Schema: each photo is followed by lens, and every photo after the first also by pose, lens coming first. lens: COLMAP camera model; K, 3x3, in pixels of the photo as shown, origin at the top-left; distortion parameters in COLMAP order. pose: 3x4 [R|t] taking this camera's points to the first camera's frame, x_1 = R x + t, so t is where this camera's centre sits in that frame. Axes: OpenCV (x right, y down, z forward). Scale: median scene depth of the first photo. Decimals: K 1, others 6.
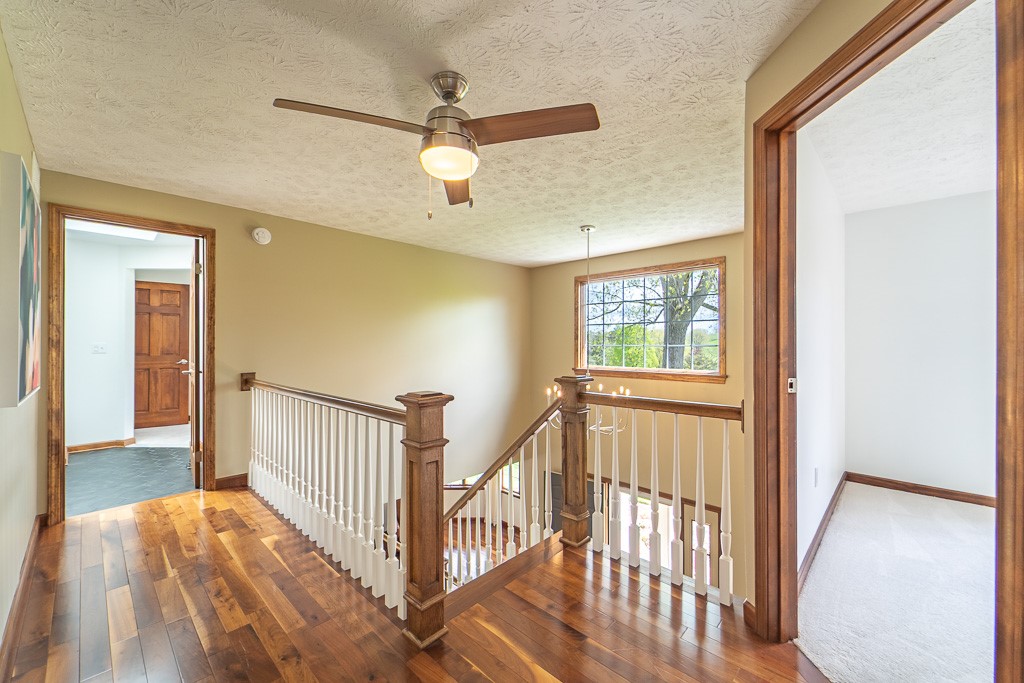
lens RADIAL K [[409.4, 0, 517.8], [0, 409.4, 345.9], [0, 0, 1]] dist [0.000439, -0.000001]
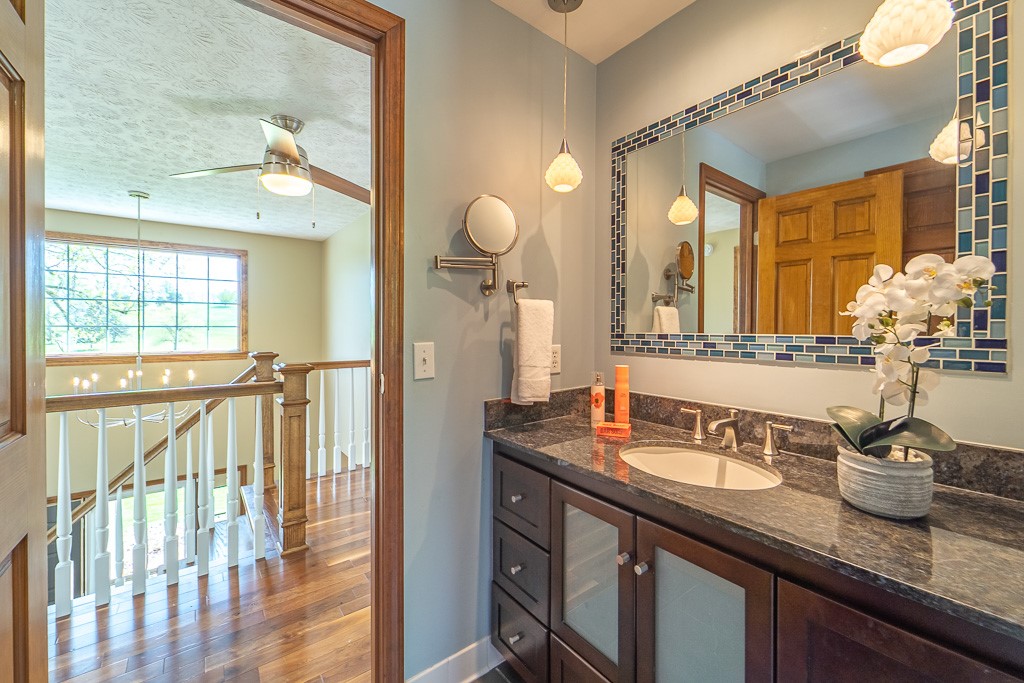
lens RADIAL K [[421.5, 0, 508.3], [0, 421.5, 324.3], [0, 0, 1]] dist [-0.002963, -0.000522]
pose [[0.189890, 0.005412, 0.981790, -0.537355], [-0.002544, 0.999984, -0.005021, -0.003705], [-0.981802, -0.001544, 0.189901, 0.037641]]
